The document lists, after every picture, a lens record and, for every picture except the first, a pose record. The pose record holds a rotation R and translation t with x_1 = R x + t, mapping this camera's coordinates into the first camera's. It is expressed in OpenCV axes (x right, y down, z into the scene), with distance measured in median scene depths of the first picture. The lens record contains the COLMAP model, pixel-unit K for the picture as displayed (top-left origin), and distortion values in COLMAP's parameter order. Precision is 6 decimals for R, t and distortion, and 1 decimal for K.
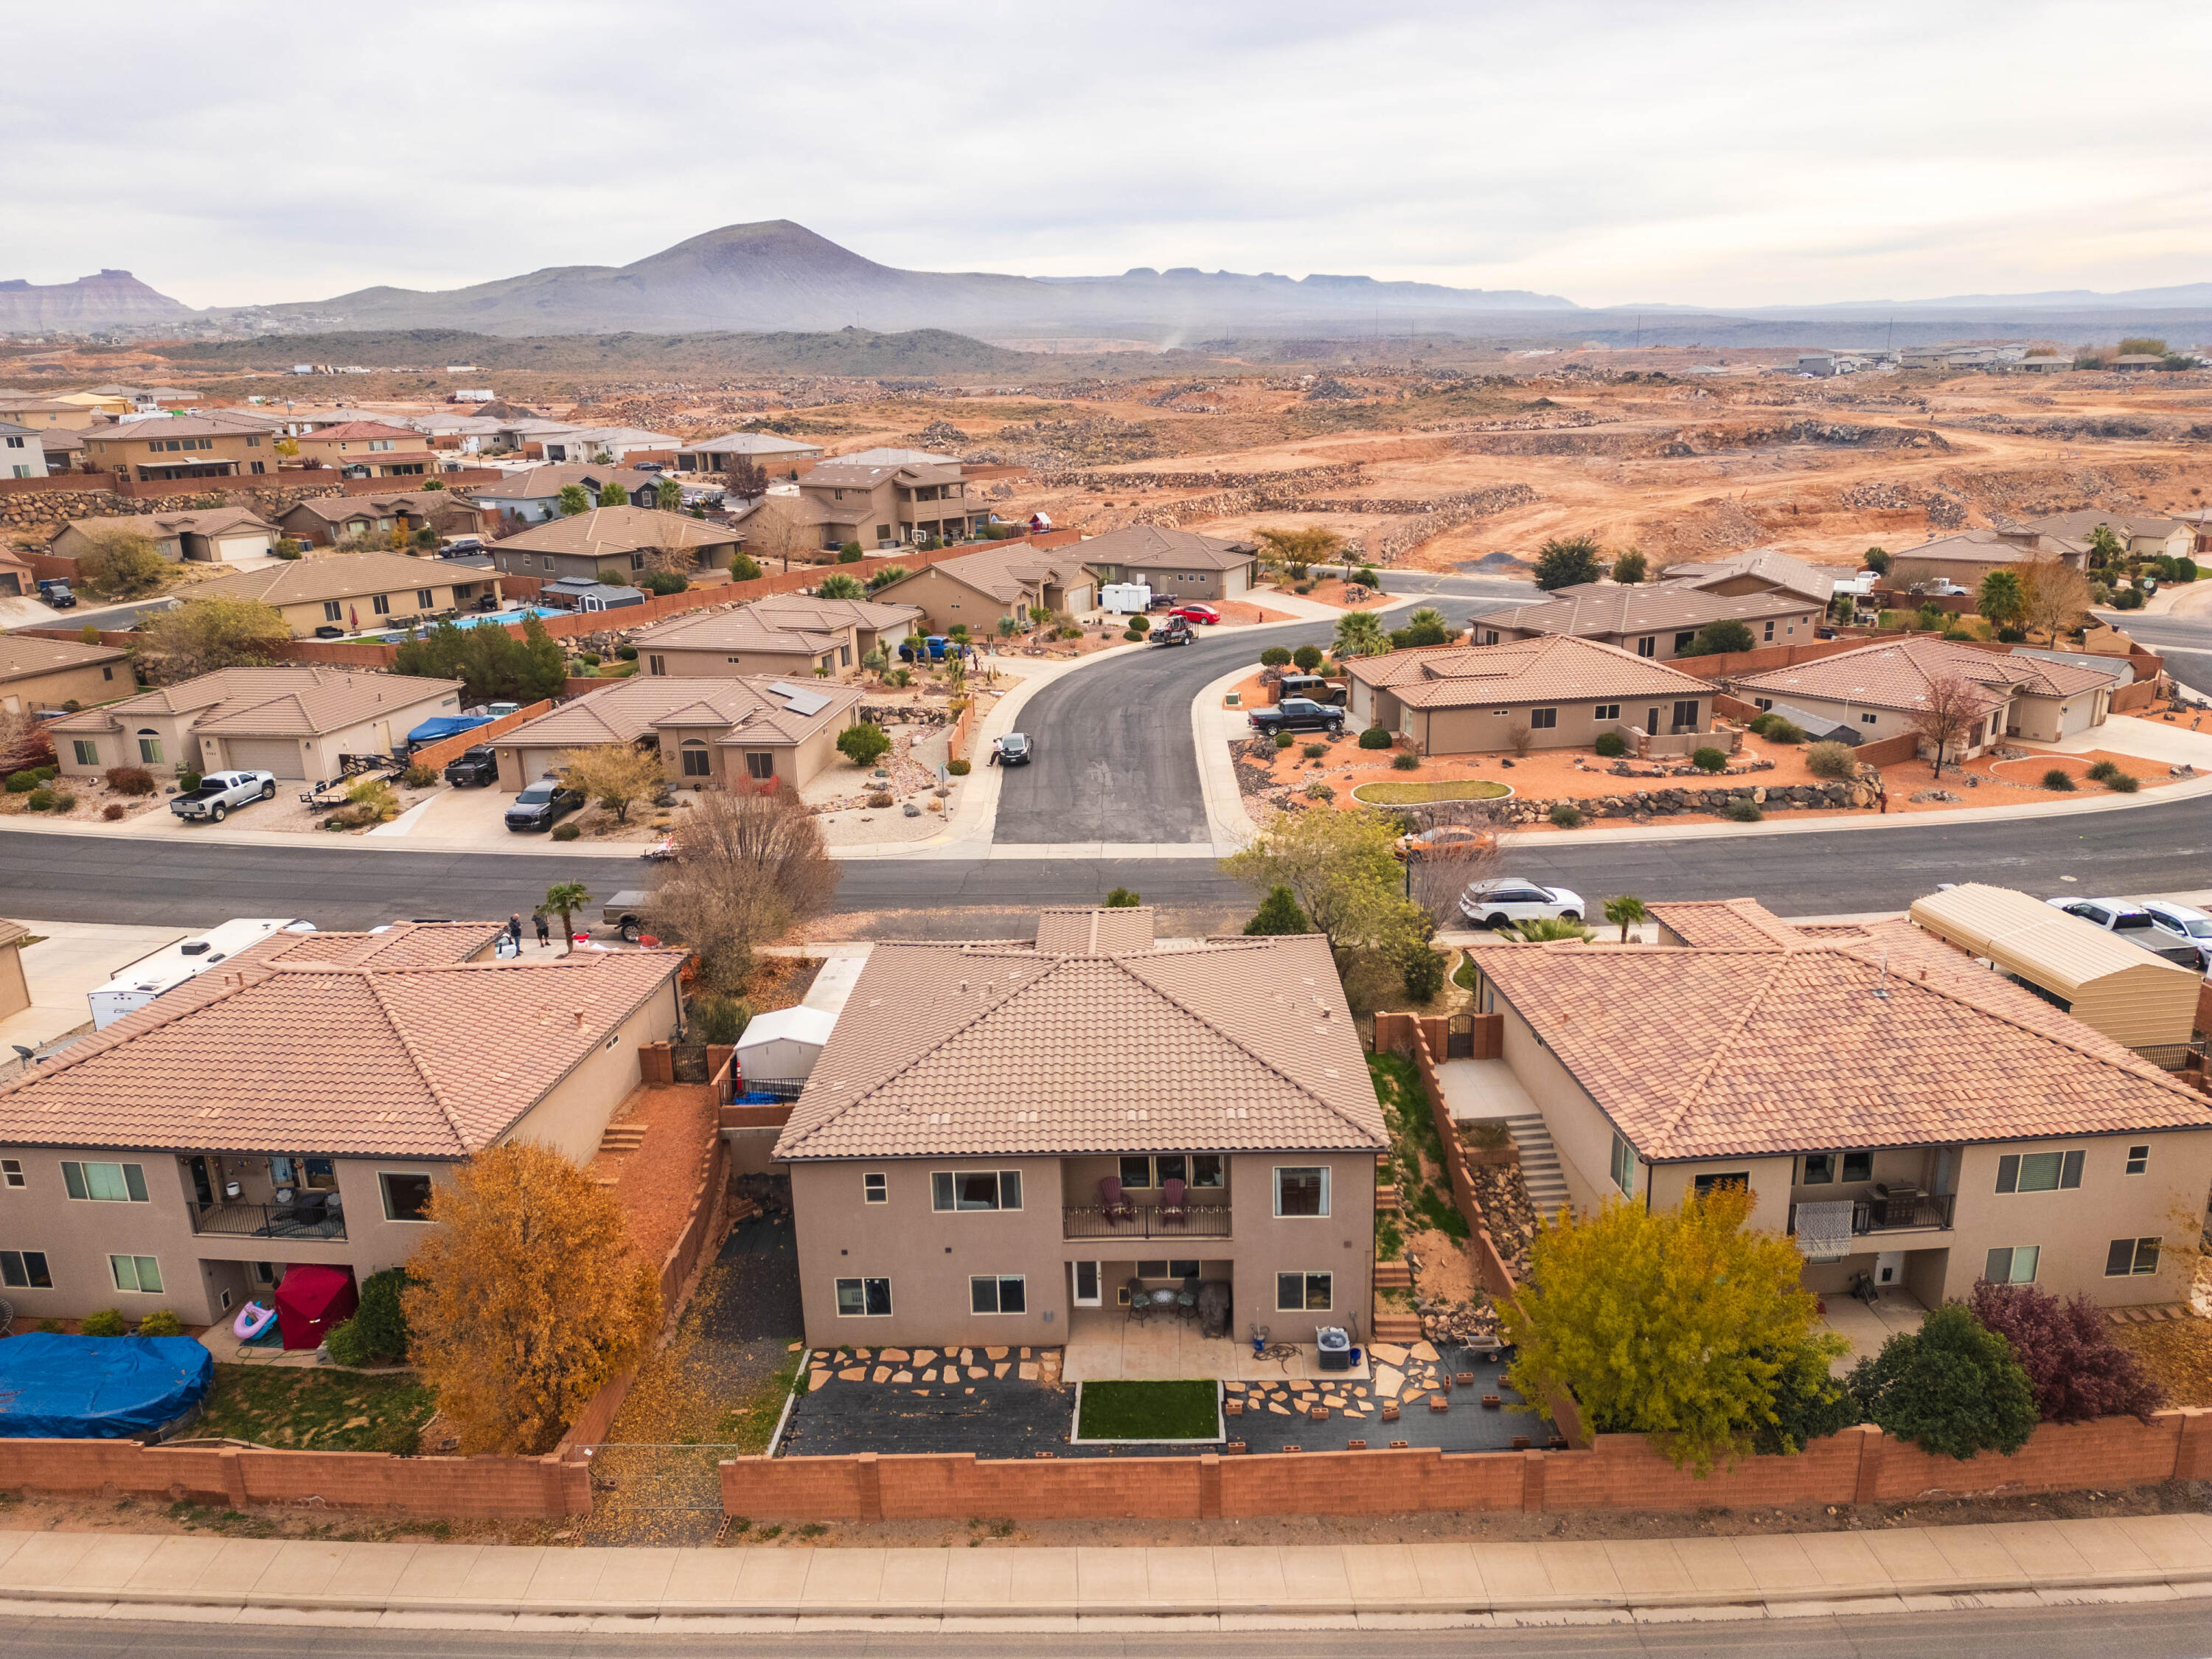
lens RADIAL K [[1539.8, 0, 1111.0], [0, 1539.8, 829.3], [0, 0, 1]] dist [0.096989, -0.101270]
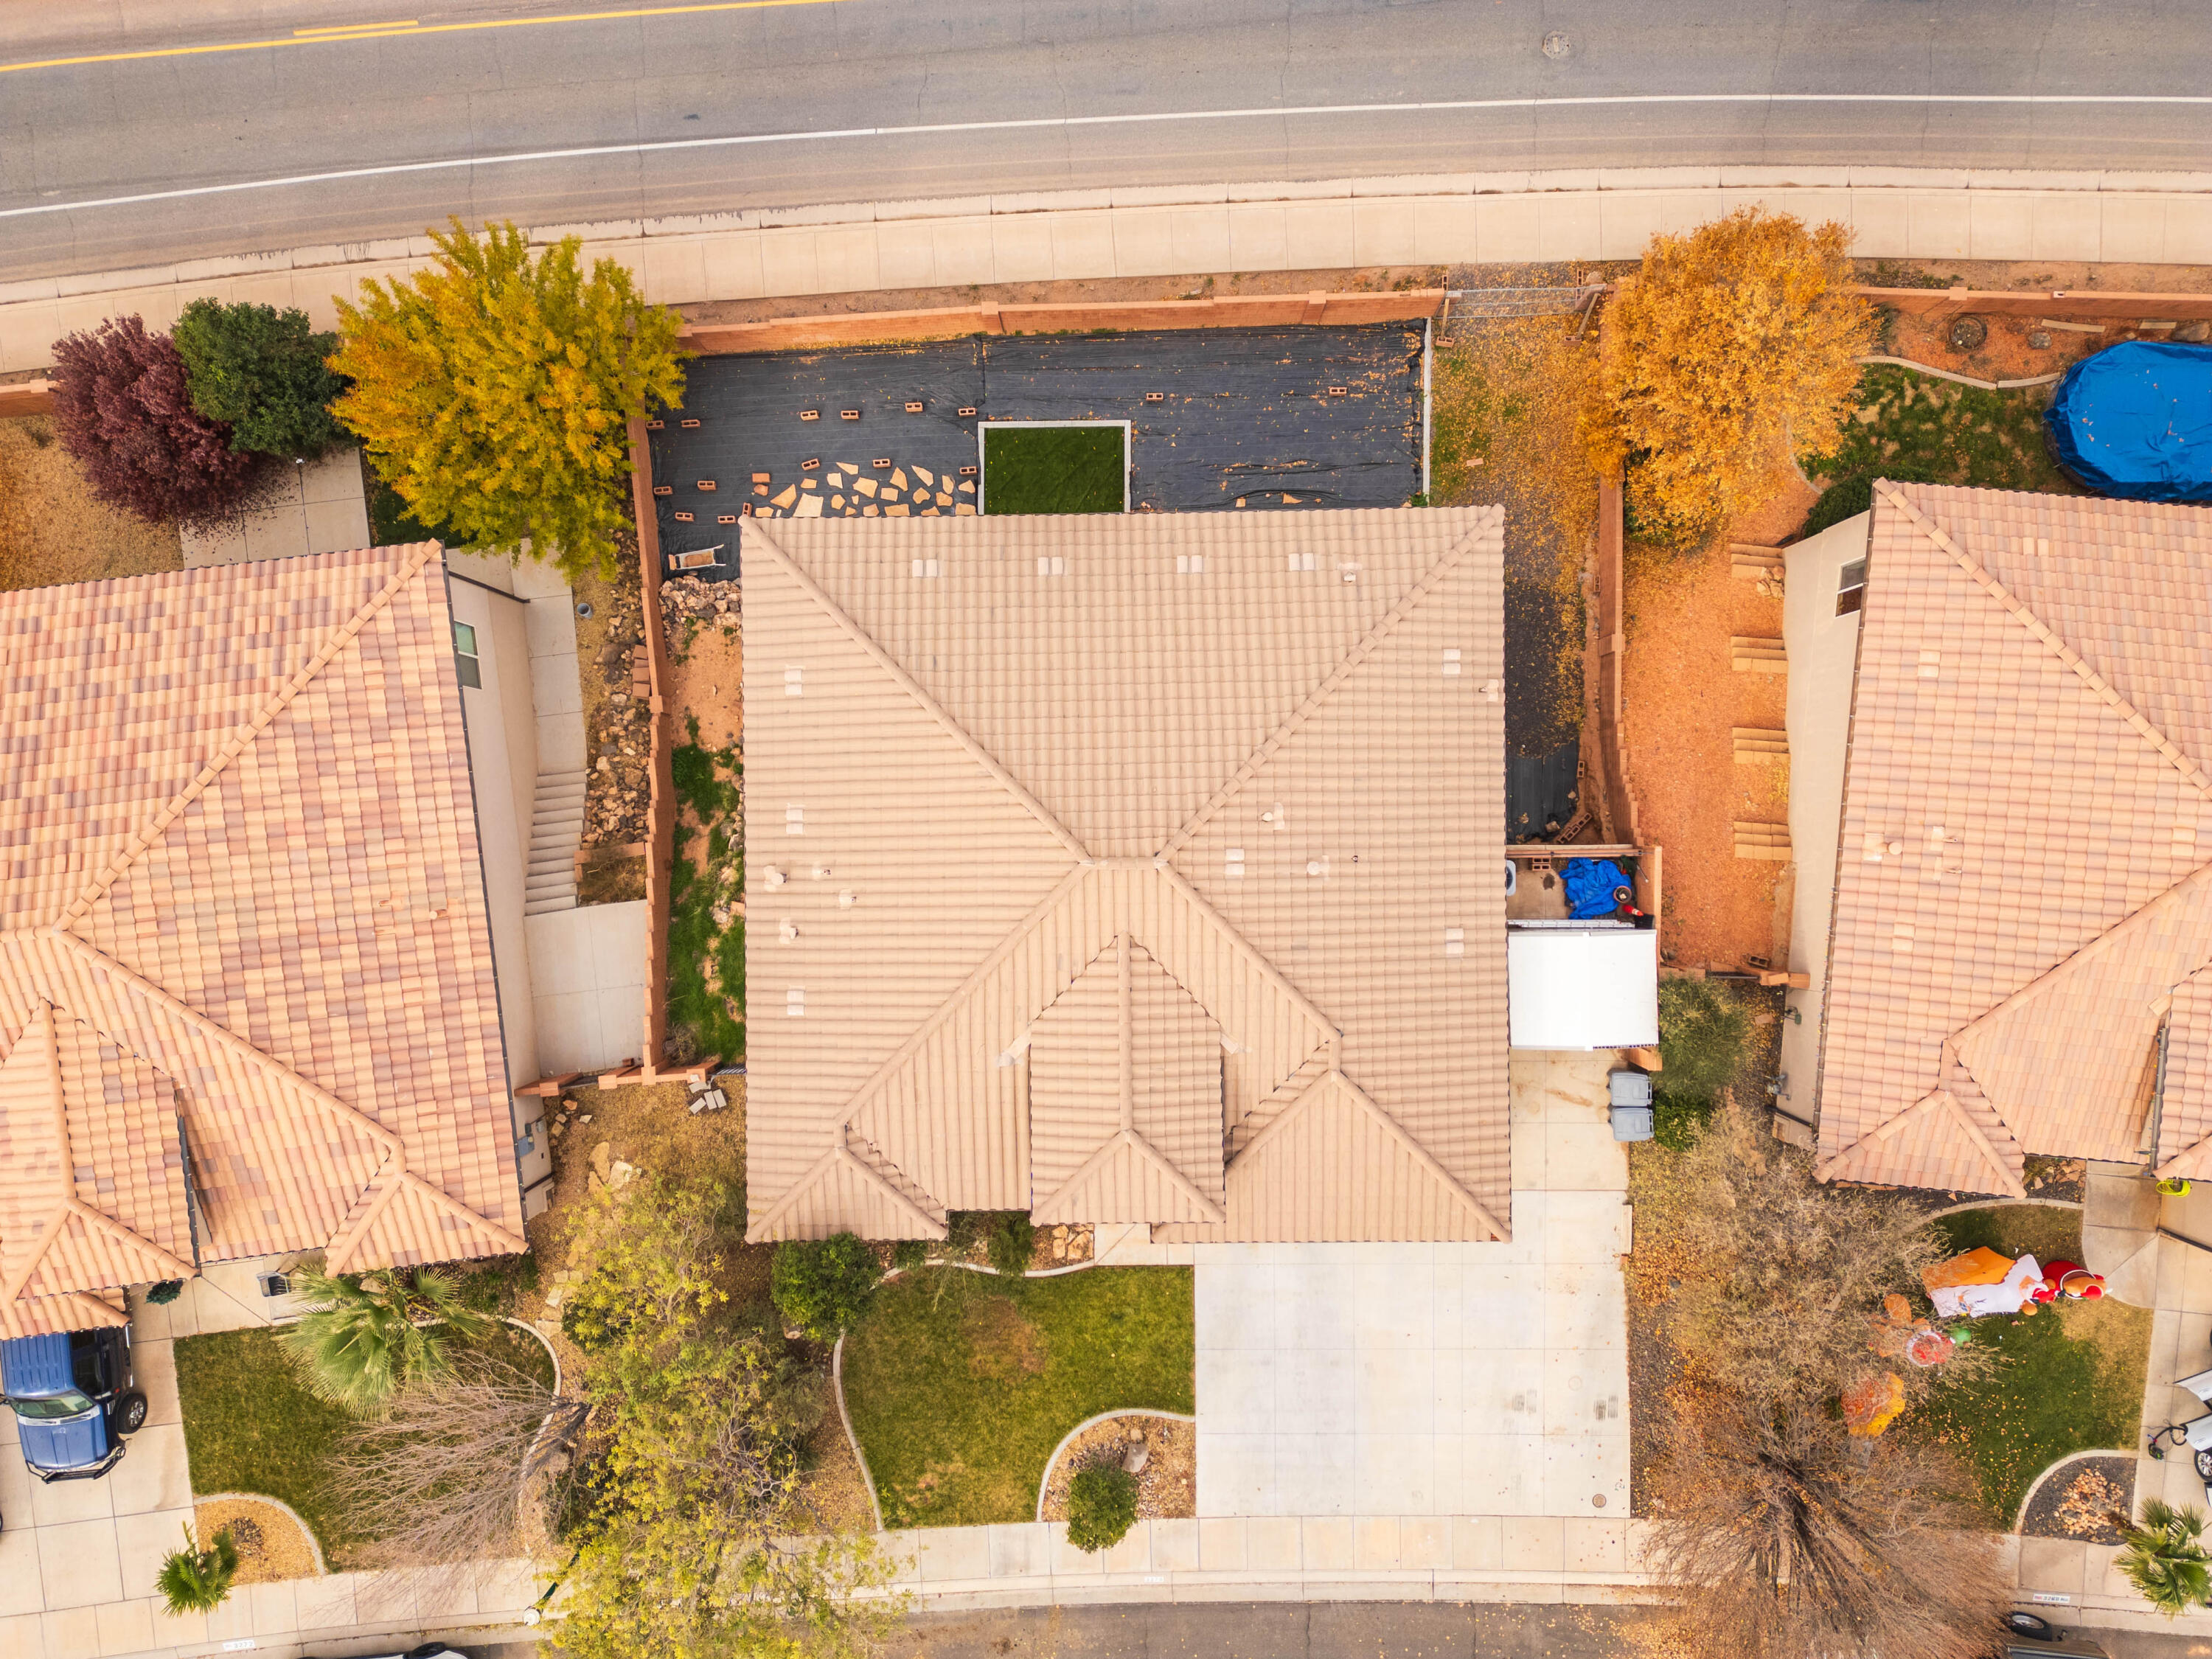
lens RADIAL K [[1543.5, 0, 1112.2], [0, 1543.5, 831.3], [0, 0, 1]] dist [0.074133, -0.065018]
pose [[-0.998587, 0.036126, 0.038965, -0.034168], [0.026885, -0.289003, 0.956951, -0.512614], [0.045832, 0.956646, 0.287623, 0.764285]]
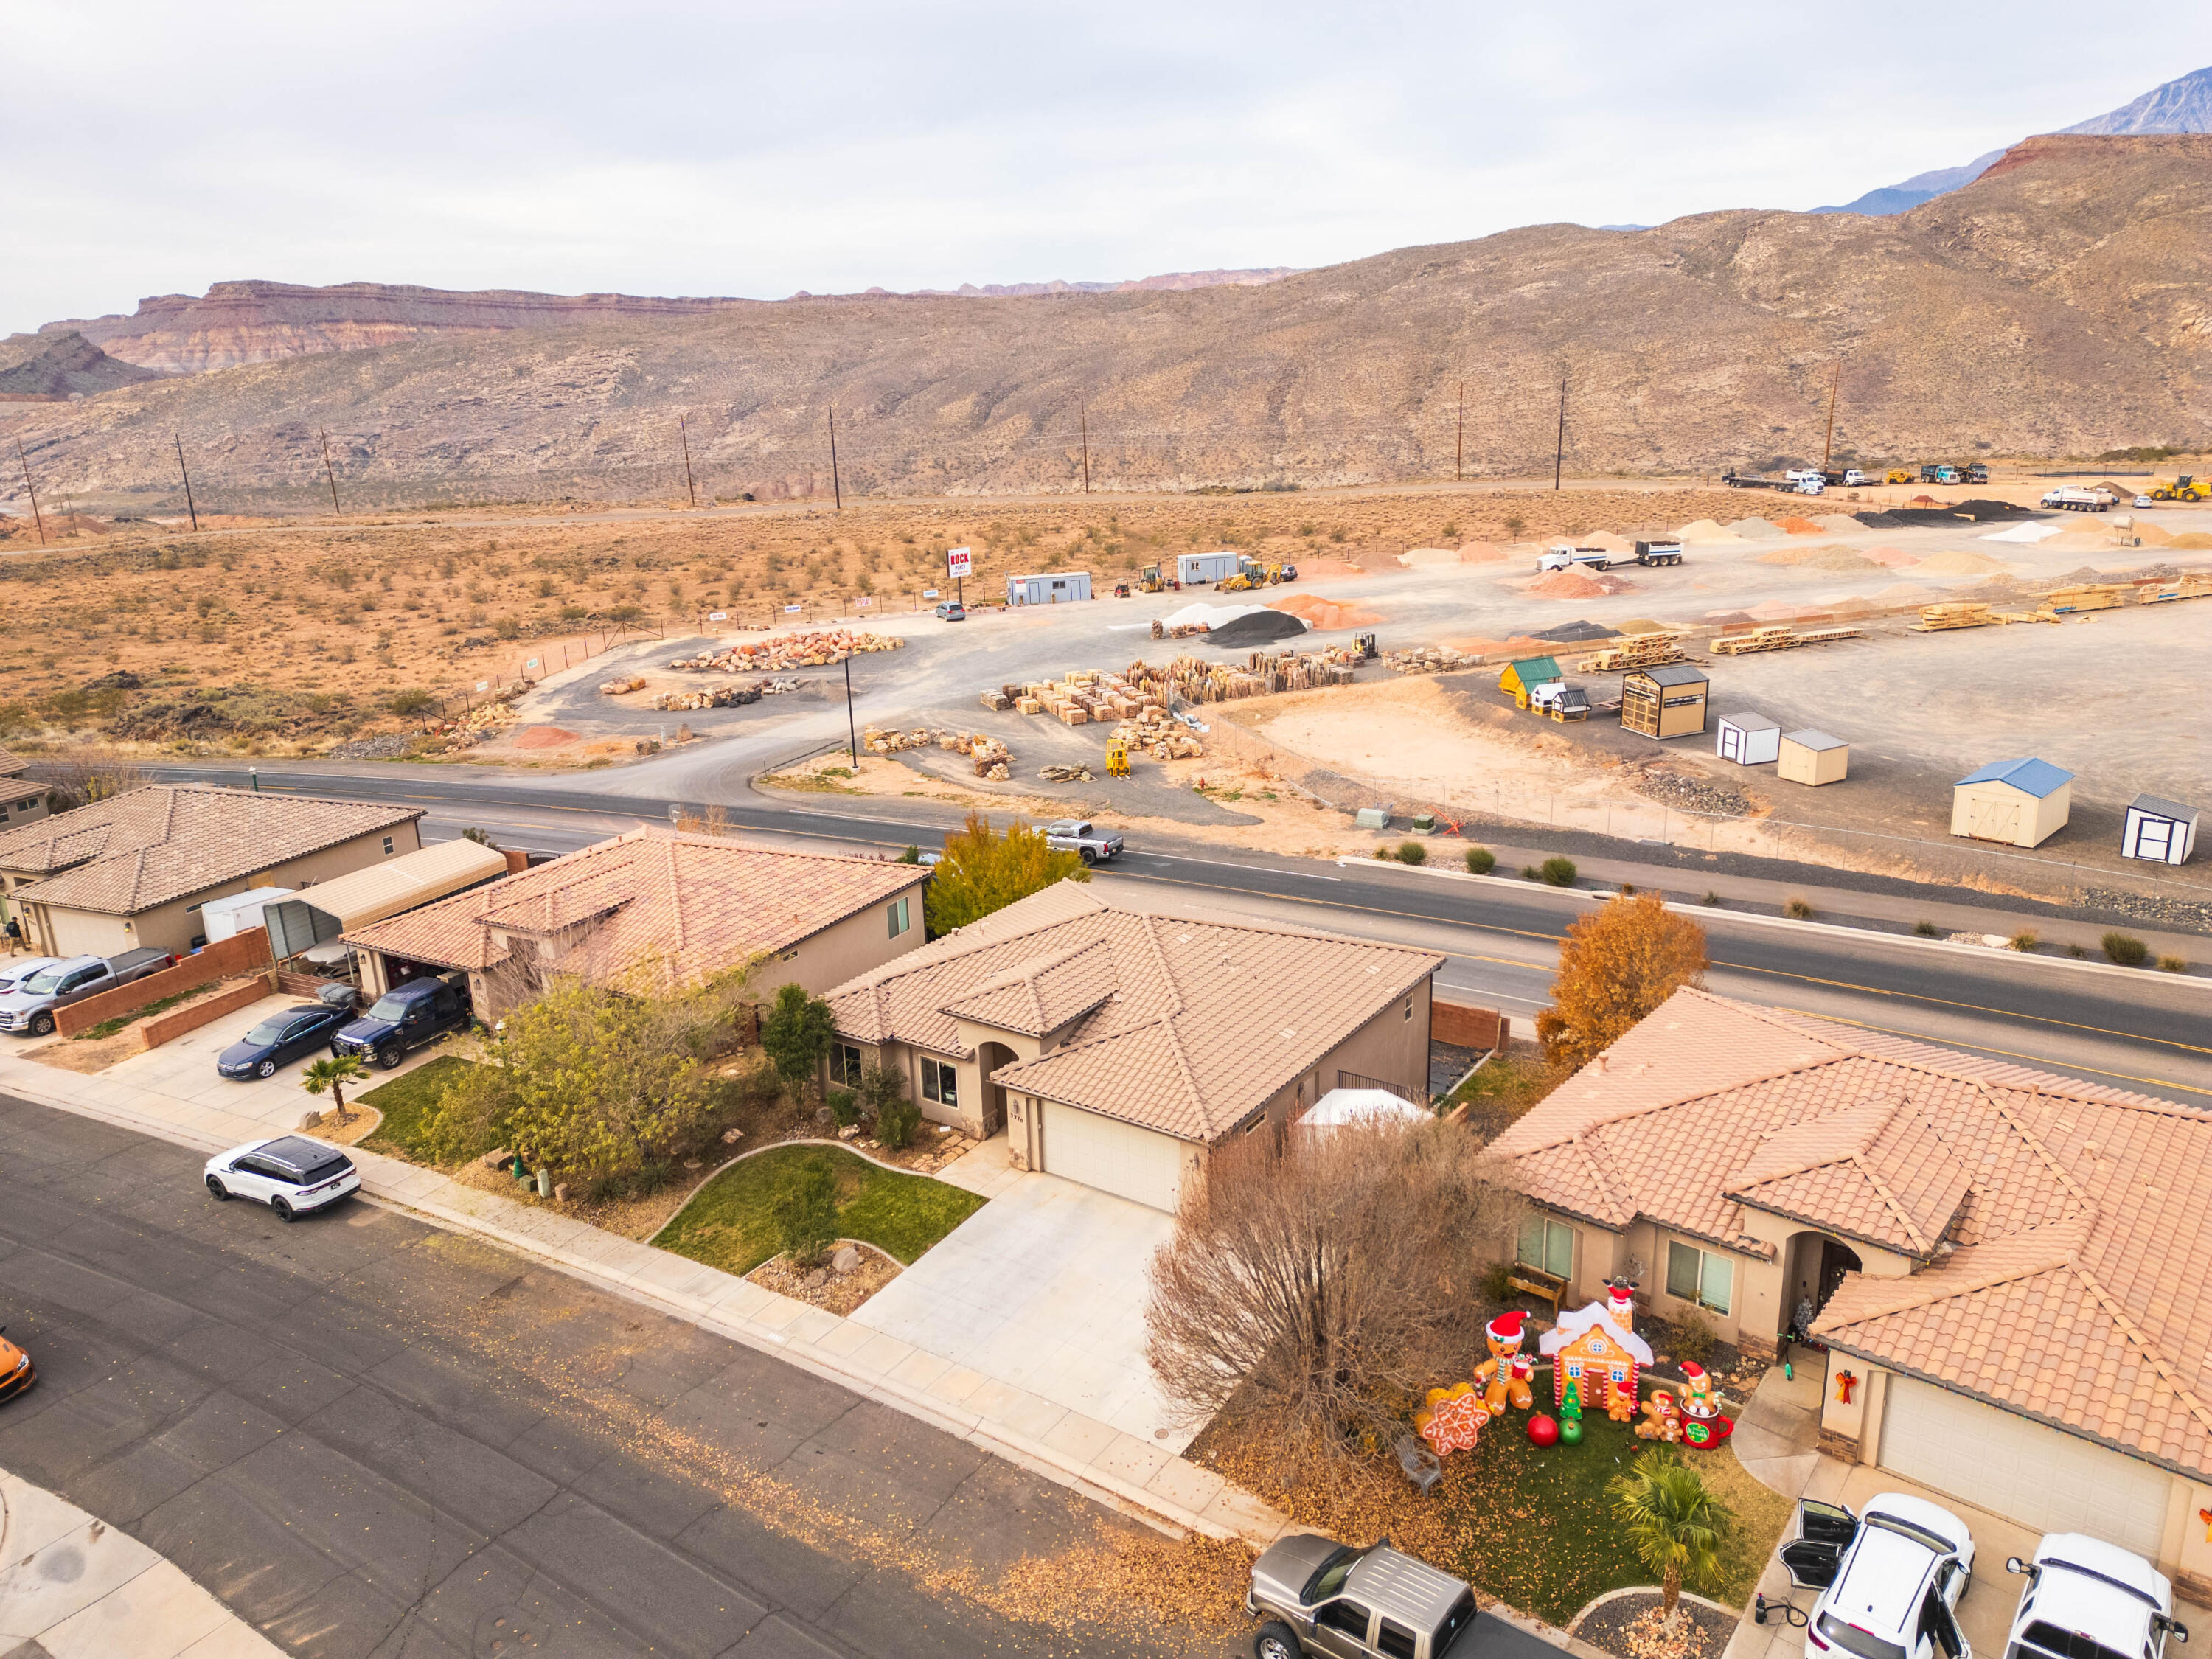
lens RADIAL K [[1539.8, 0, 1111.0], [0, 1539.8, 829.3], [0, 0, 1]] dist [0.096989, -0.101270]
pose [[-0.836415, -0.108601, 0.537230, -0.557089], [0.206179, 0.845836, 0.491988, -0.479931], [-0.507839, 0.522271, -0.685078, 1.645379]]
